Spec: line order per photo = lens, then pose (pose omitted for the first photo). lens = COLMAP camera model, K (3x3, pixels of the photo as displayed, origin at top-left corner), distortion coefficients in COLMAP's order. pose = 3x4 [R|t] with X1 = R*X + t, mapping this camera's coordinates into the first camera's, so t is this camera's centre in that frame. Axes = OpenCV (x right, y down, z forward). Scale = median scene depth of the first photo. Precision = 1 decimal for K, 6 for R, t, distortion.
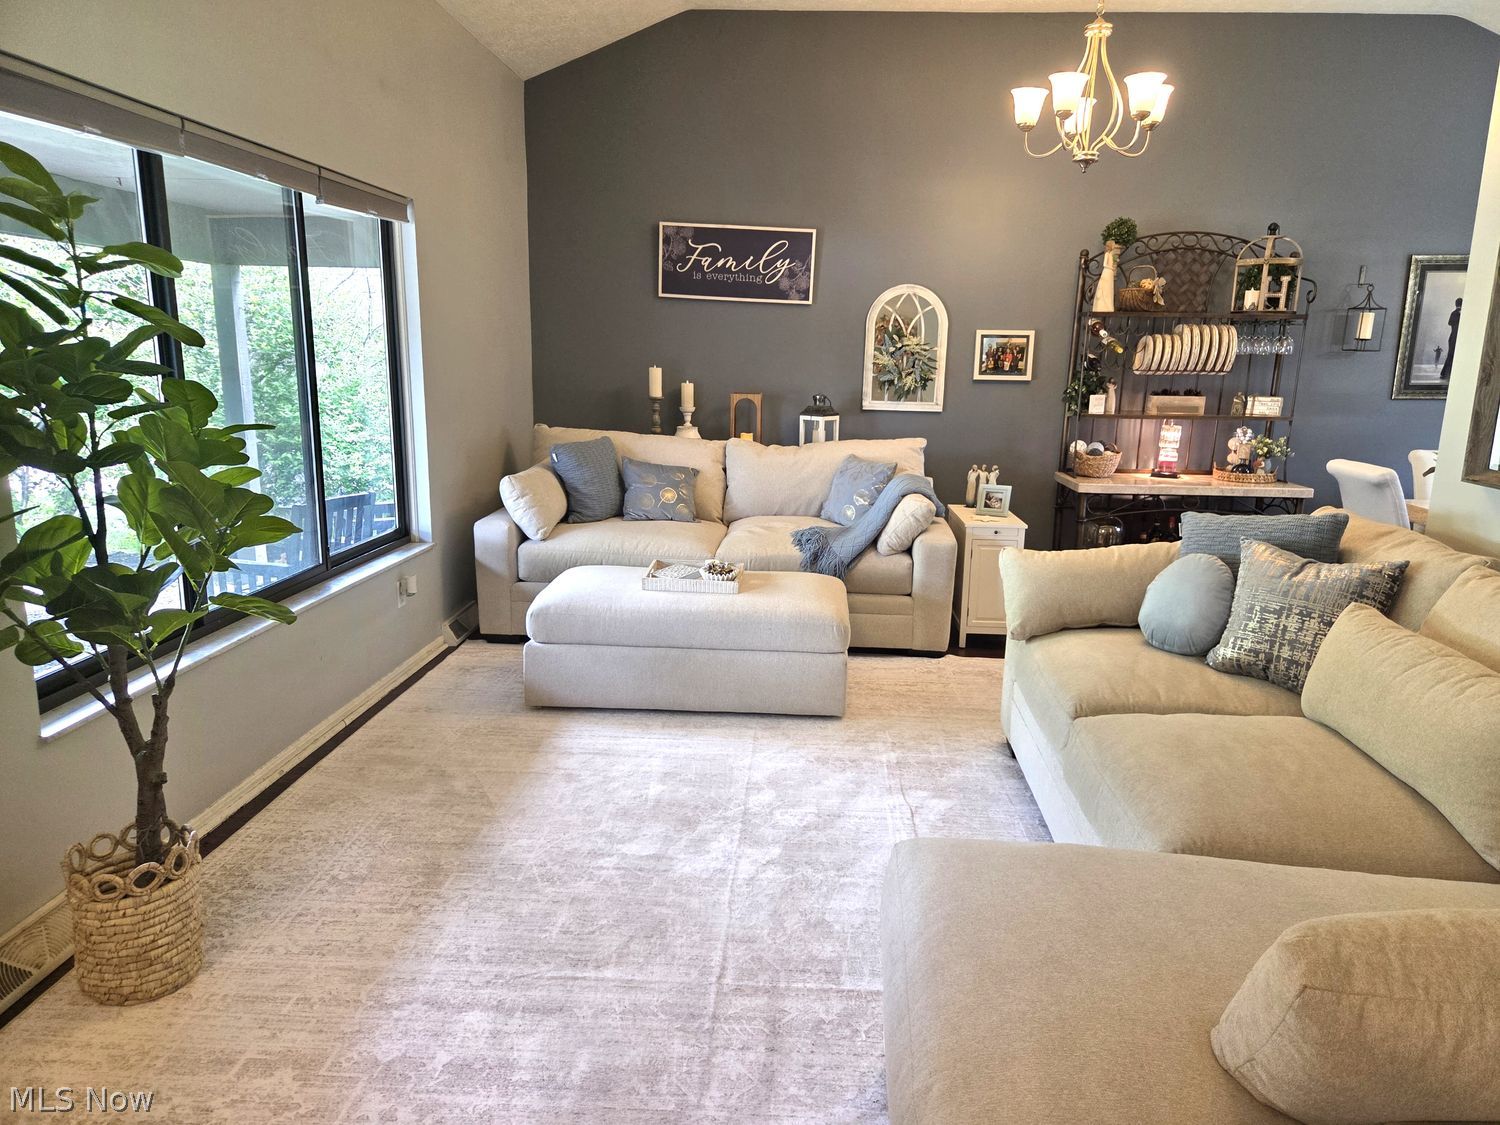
lens RADIAL K [[1008.8, 0, 777.8], [0, 1008.8, 556.7], [0, 0, 1]] dist [0.066287, -0.043642]
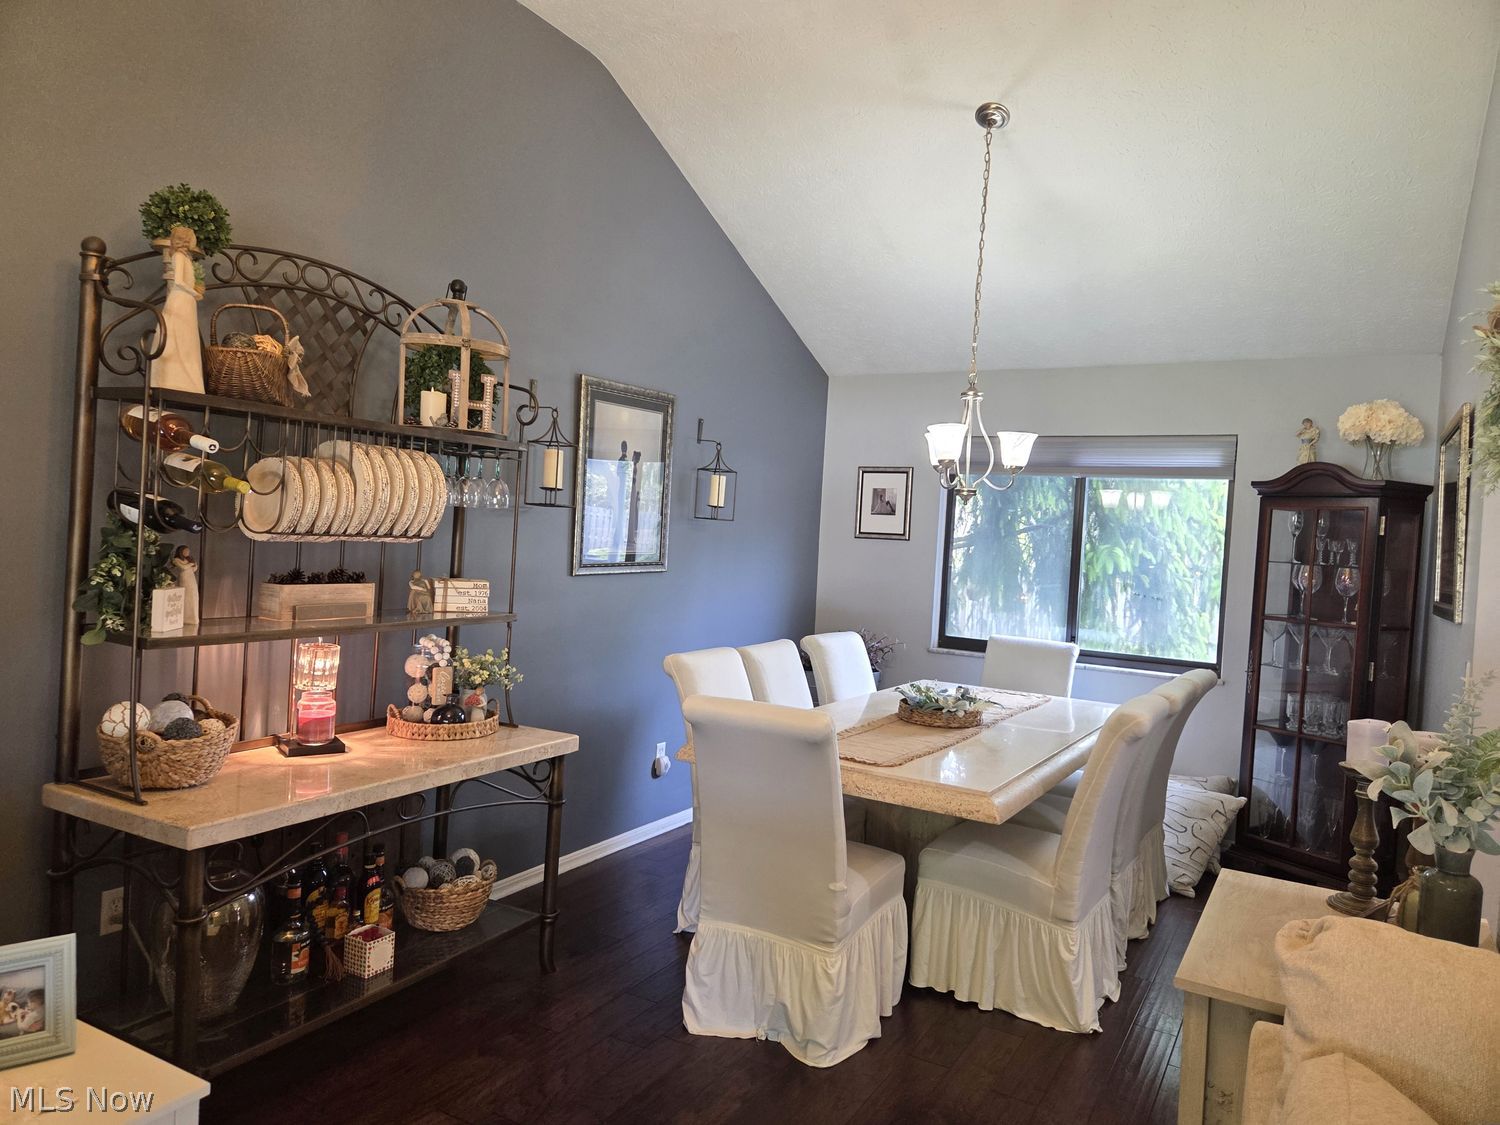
lens RADIAL K [[1008.8, 0, 755.9], [0, 1008.8, 559.9], [0, 0, 1]] dist [0.066287, -0.043642]
pose [[0.453671, -0.021384, 0.890912, 0.076068], [0.134073, 0.989971, -0.044511, -0.178545], [-0.881026, 0.139640, 0.451989, 0.889876]]
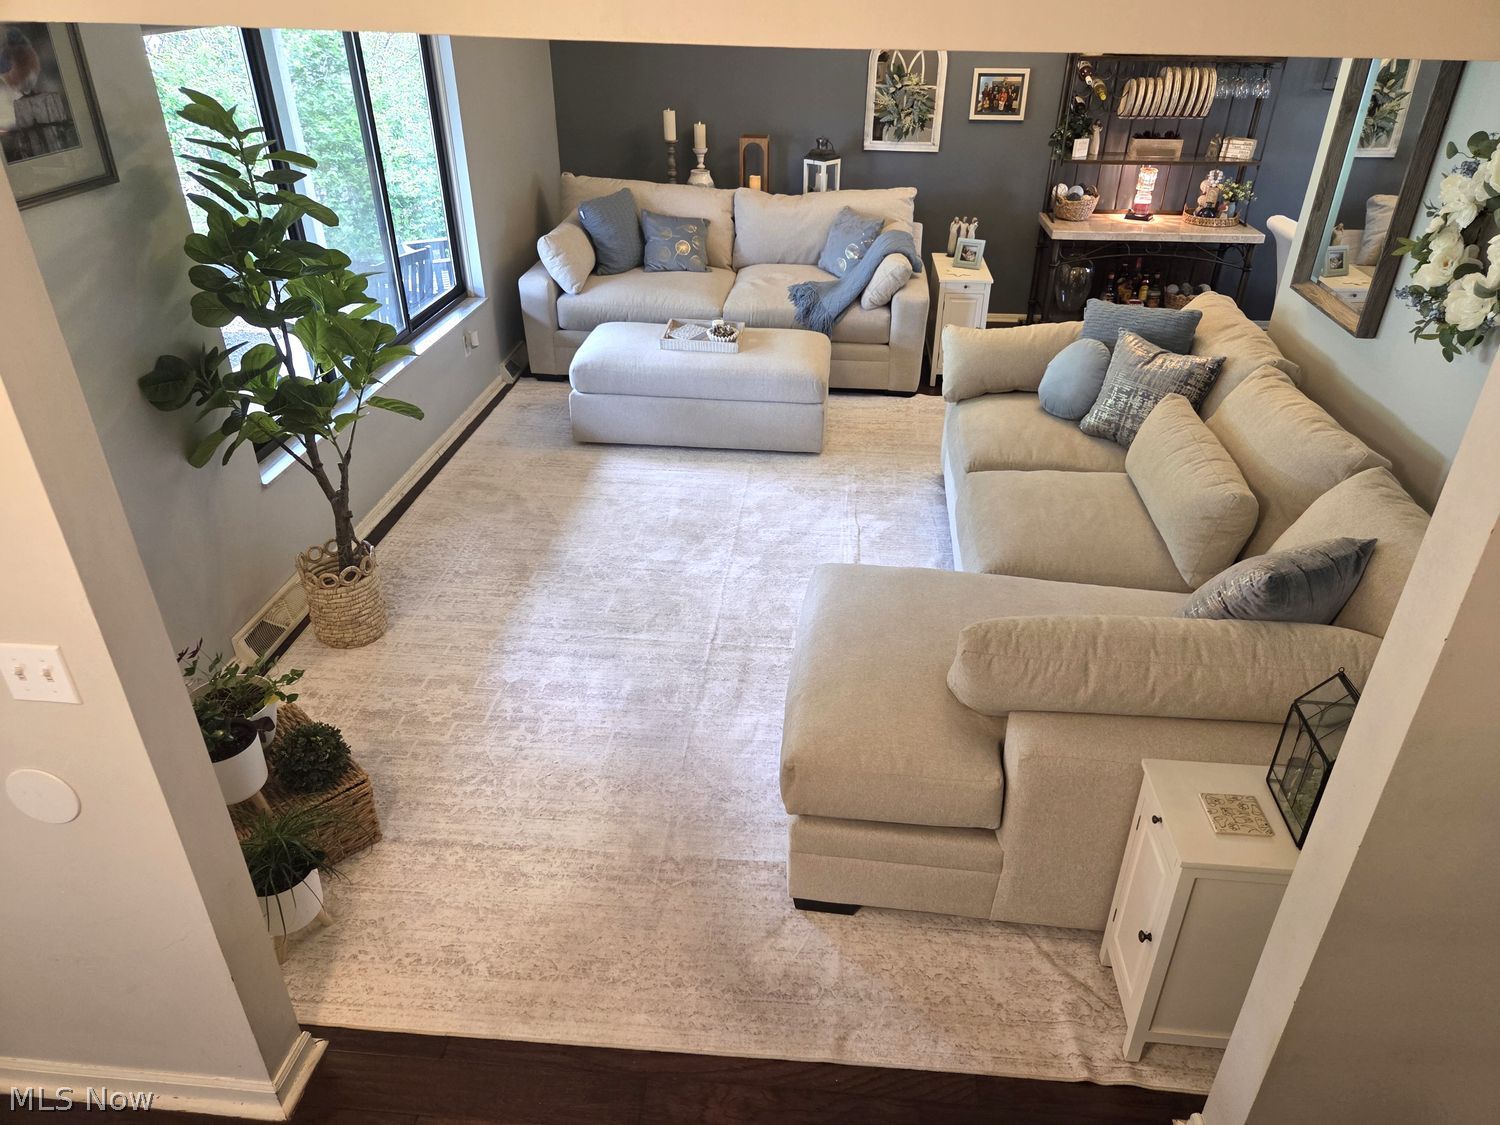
lens RADIAL K [[1008.8, 0, 772.0], [0, 1008.8, 561.9], [0, 0, 1]] dist [0.066287, -0.043642]
pose [[0.999085, 0.011867, -0.041098, 0.057810], [0.001686, 0.949080, 0.315031, -0.114056], [0.042744, -0.314812, 0.948191, -0.258212]]
